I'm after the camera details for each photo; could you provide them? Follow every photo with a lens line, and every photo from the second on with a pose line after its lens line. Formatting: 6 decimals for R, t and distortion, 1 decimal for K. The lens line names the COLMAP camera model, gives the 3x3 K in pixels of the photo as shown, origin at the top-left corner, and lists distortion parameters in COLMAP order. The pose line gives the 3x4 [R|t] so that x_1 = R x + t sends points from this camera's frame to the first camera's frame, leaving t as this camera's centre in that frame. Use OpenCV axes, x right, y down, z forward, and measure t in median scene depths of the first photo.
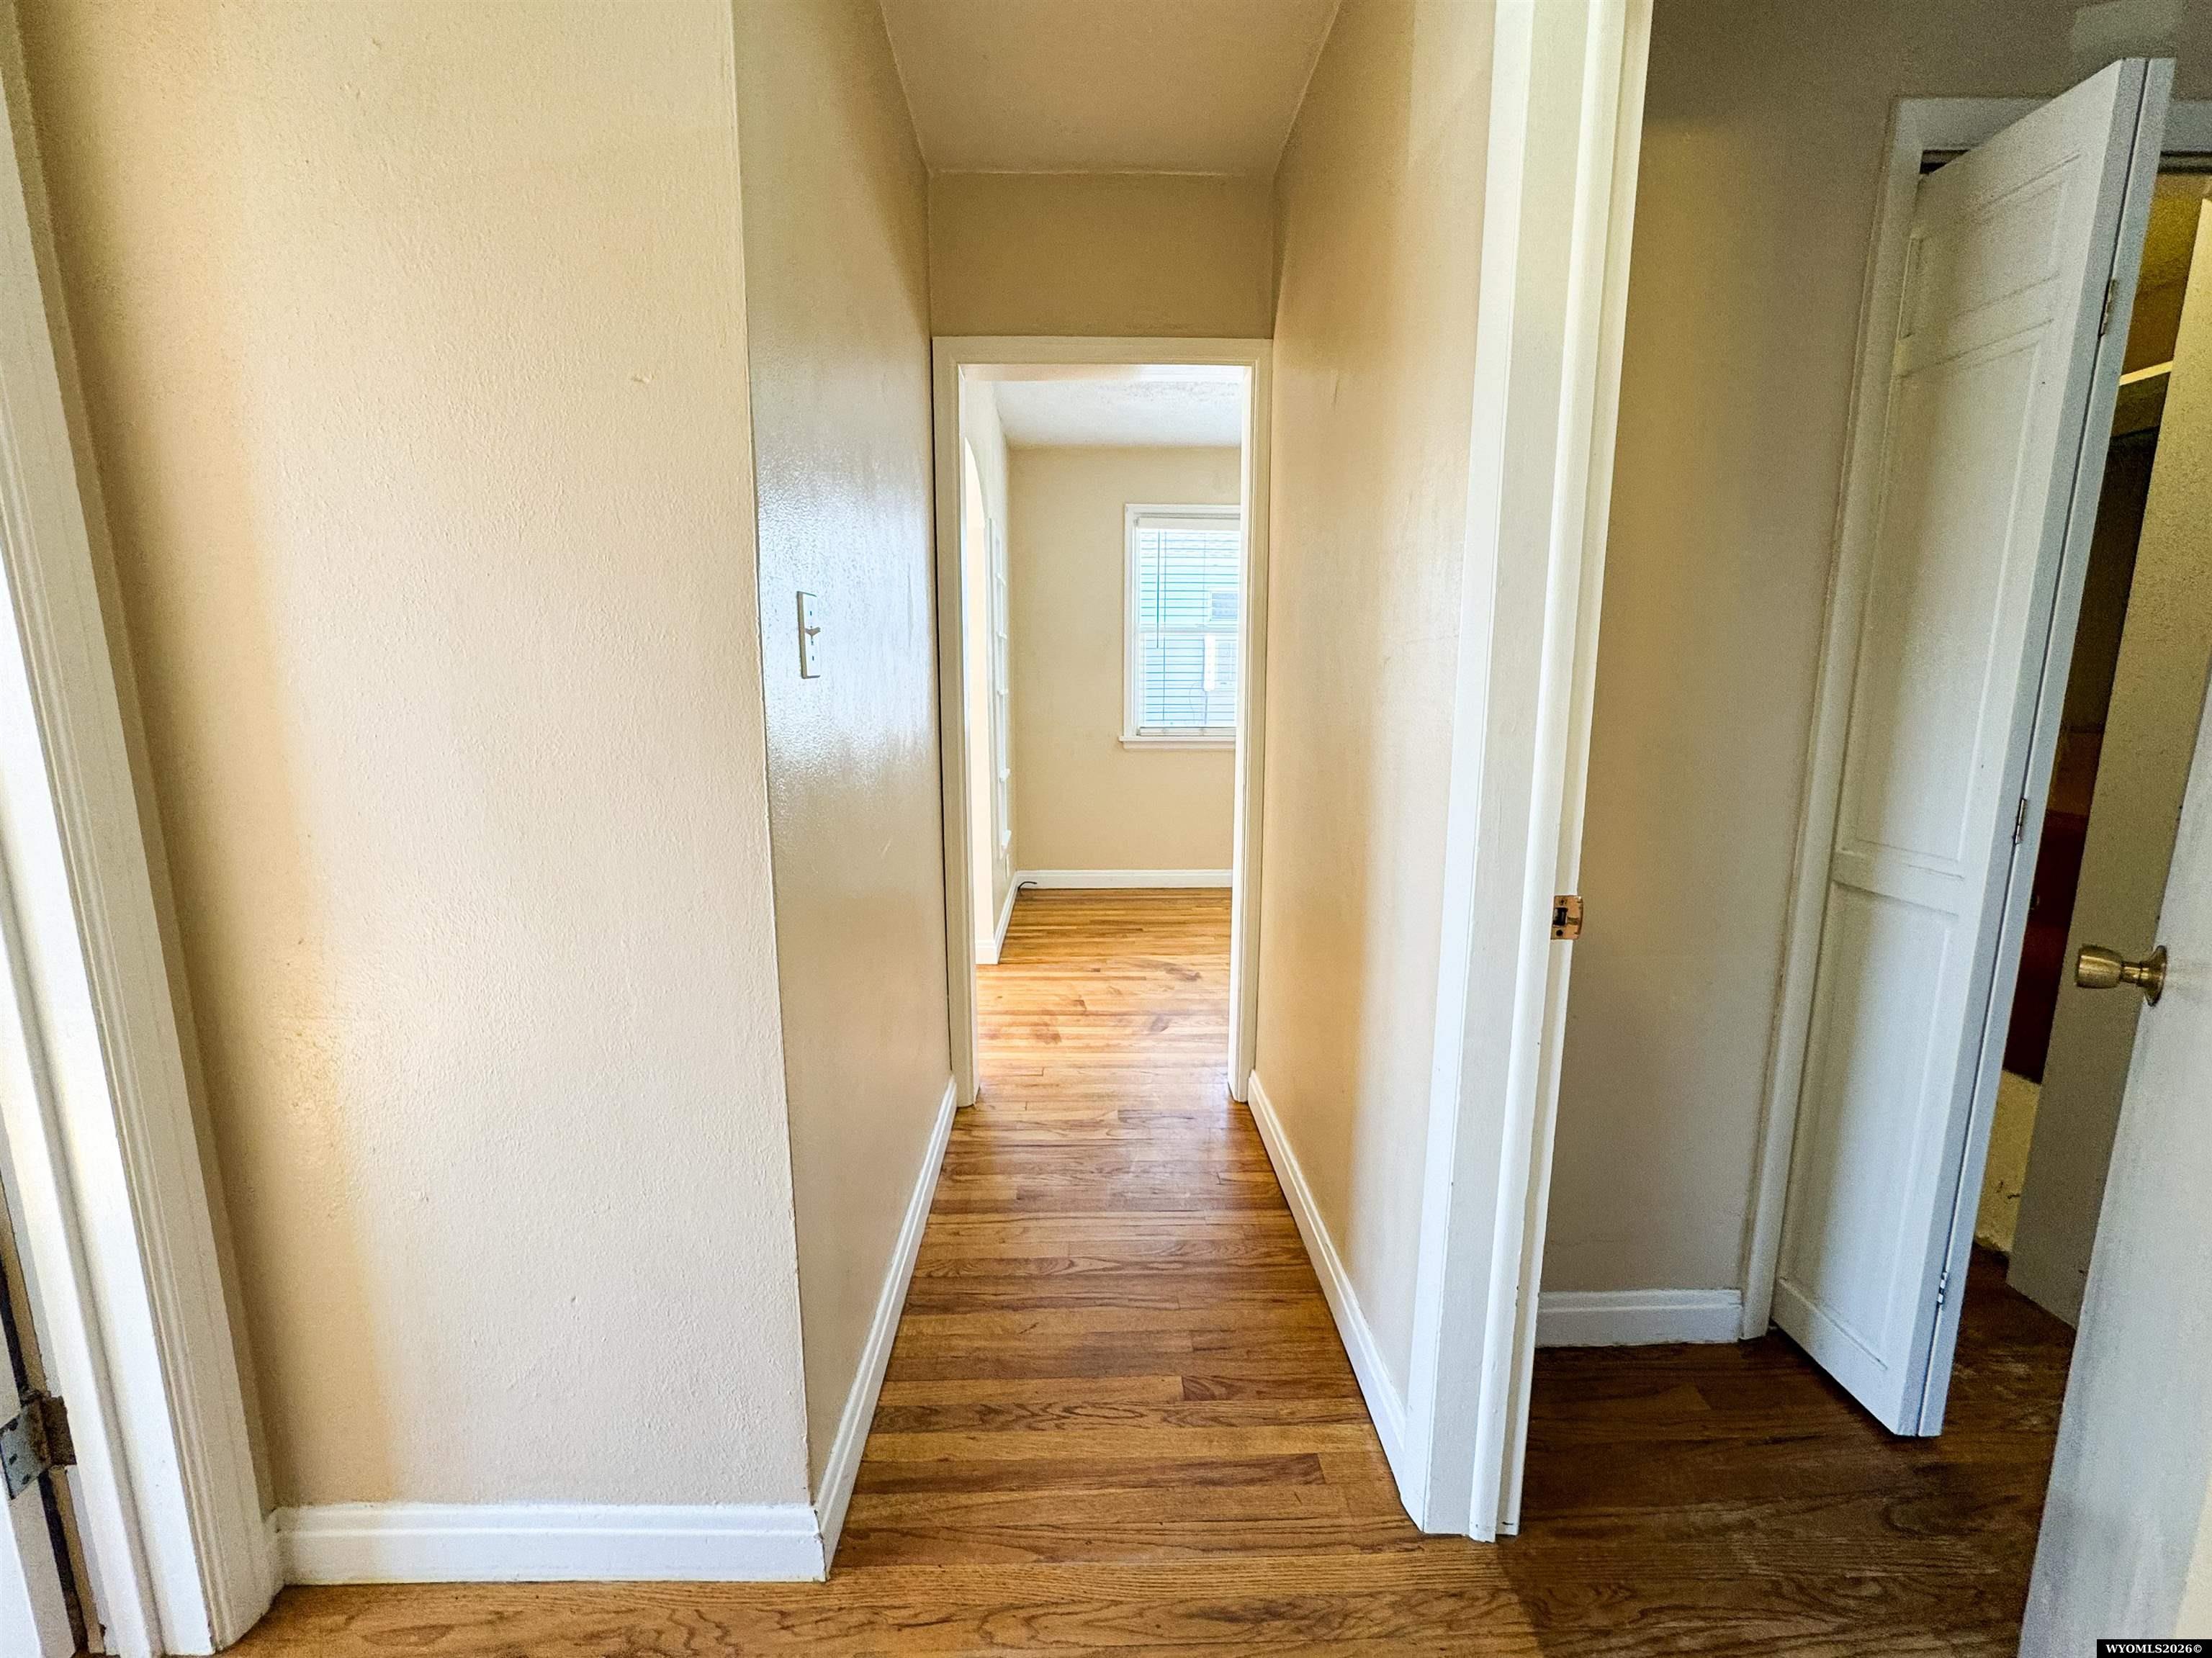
lens RADIAL K [[910.1, 0, 1104.9], [0, 910.1, 823.4], [0, 0, 1]] dist [-0.029730, 0.010959]
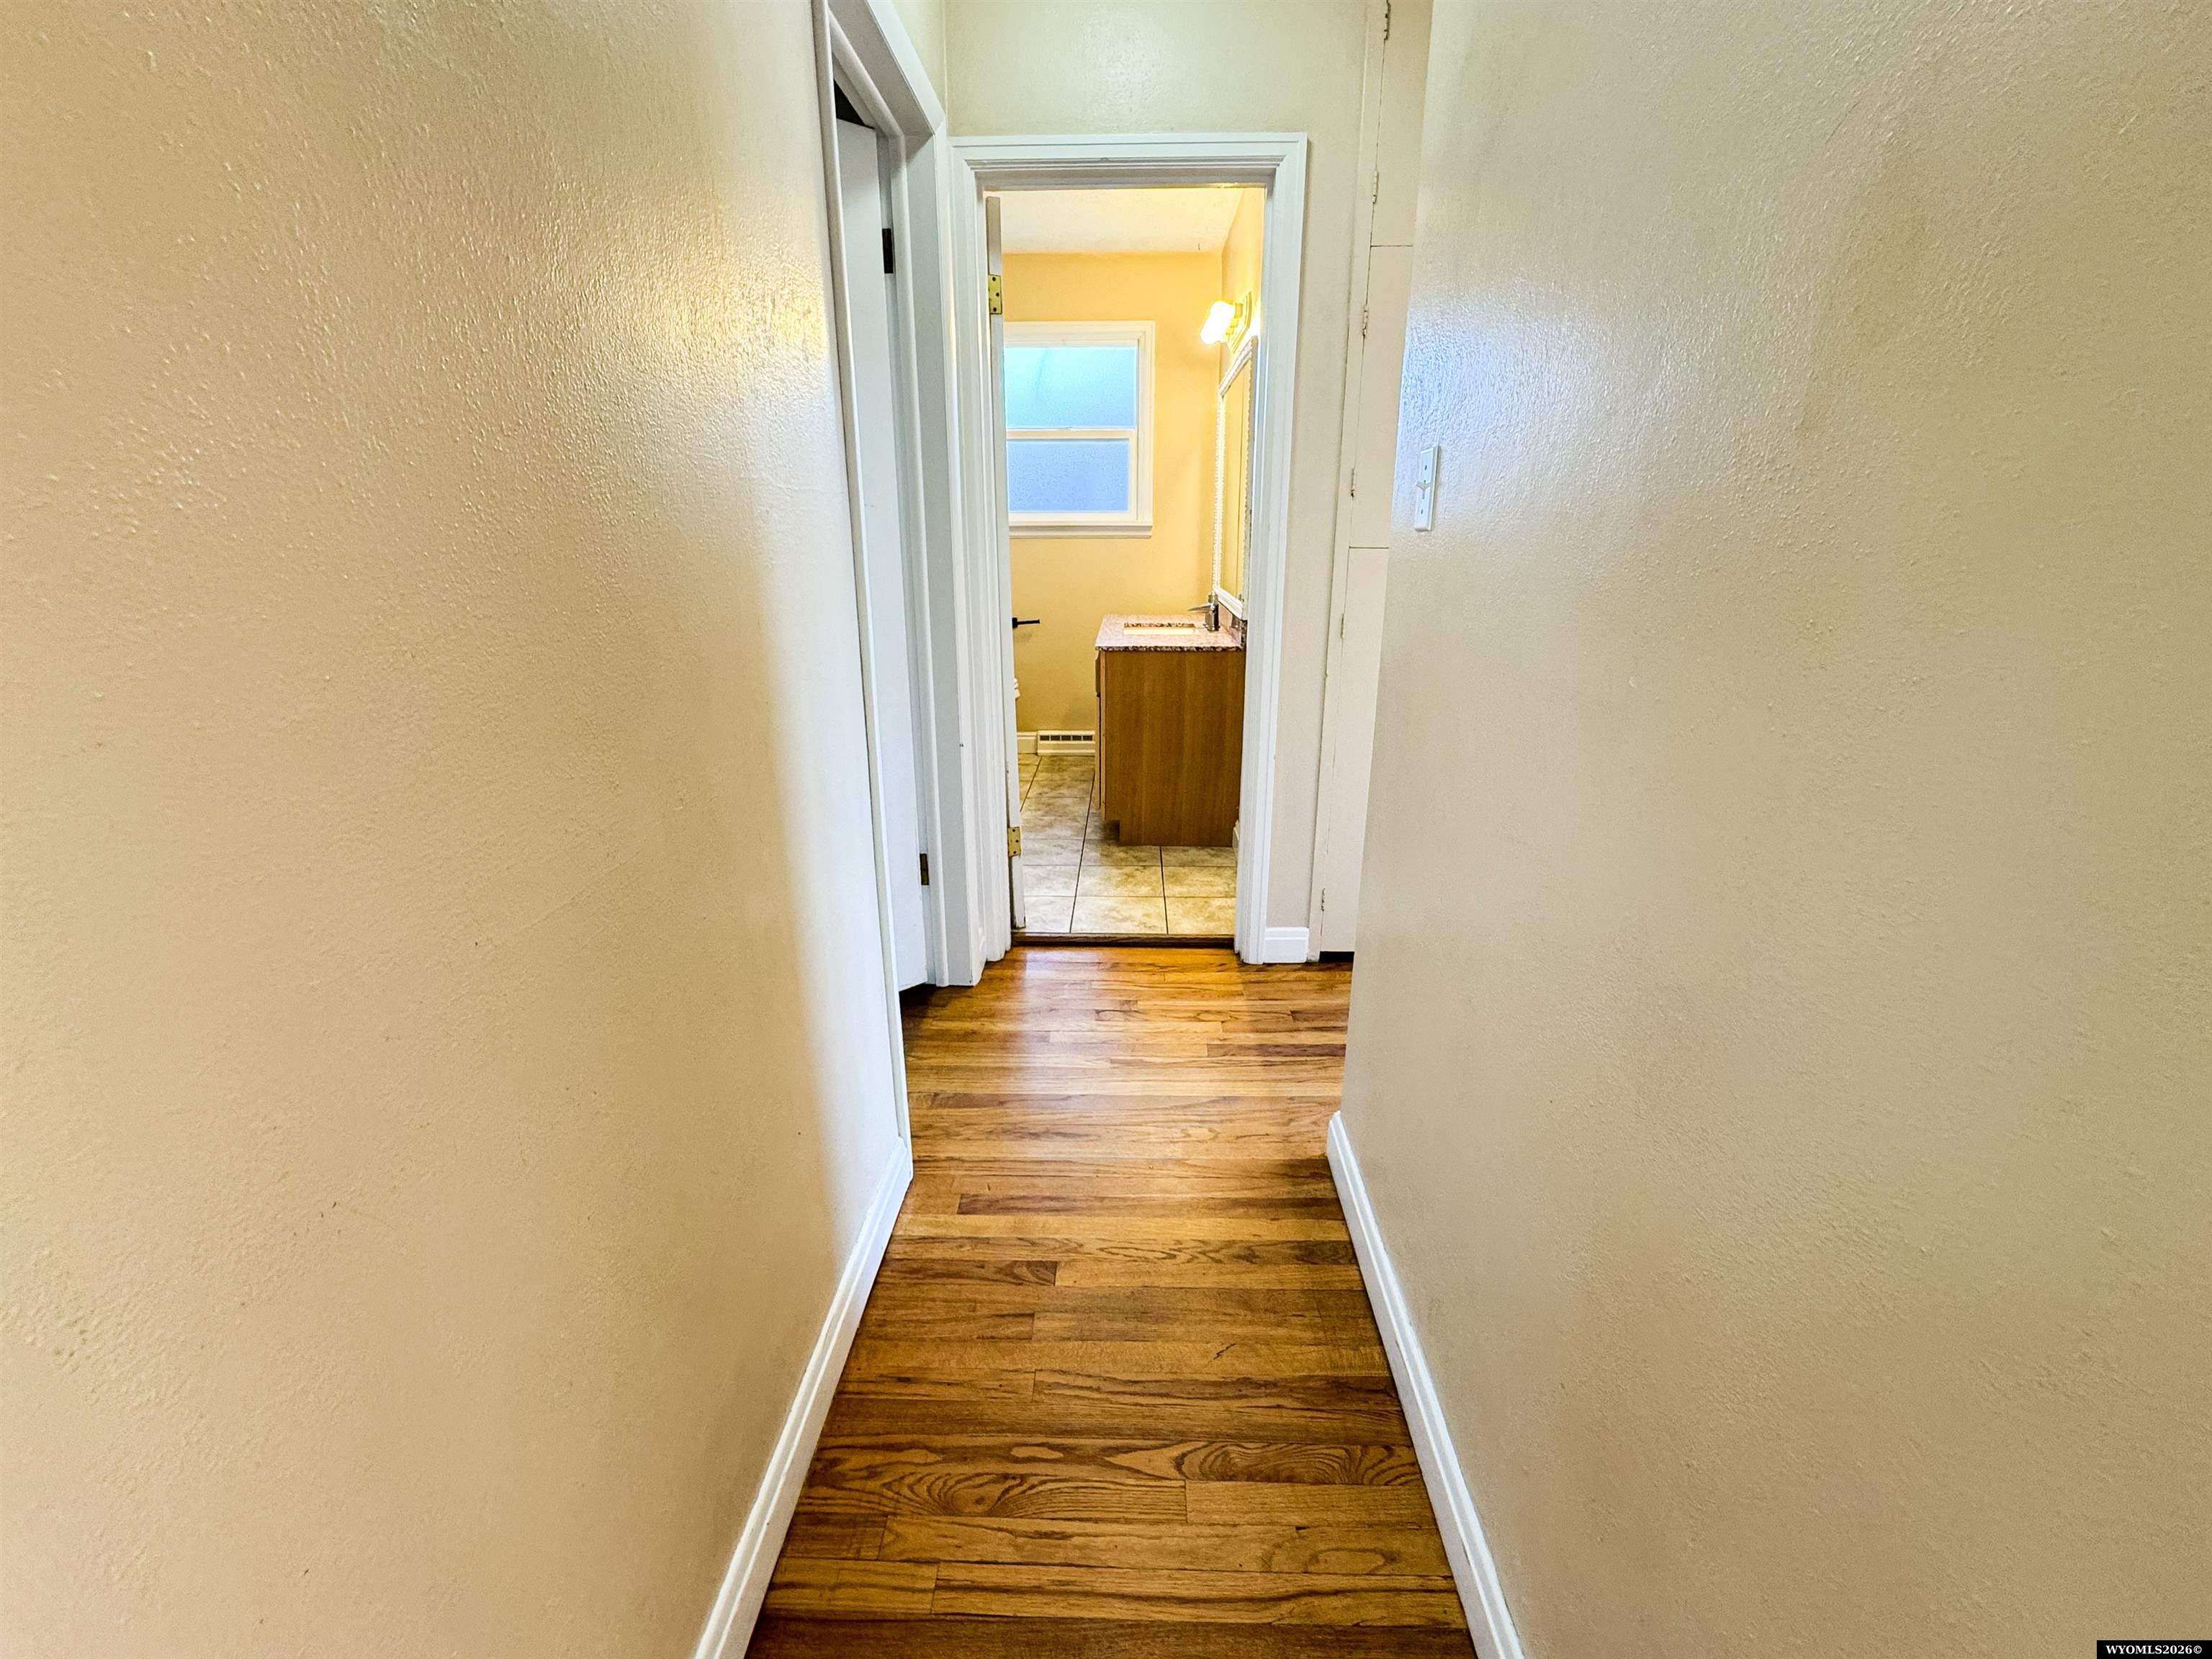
lens RADIAL K [[910.2, 0, 1110.2], [0, 910.2, 825.4], [0, 0, 1]] dist [-0.029730, 0.010959]
pose [[-0.998525, -0.017062, 0.051550, -0.015399], [0.008960, 0.884562, 0.466337, -0.278227], [-0.053556, 0.466111, -0.883104, 1.685907]]
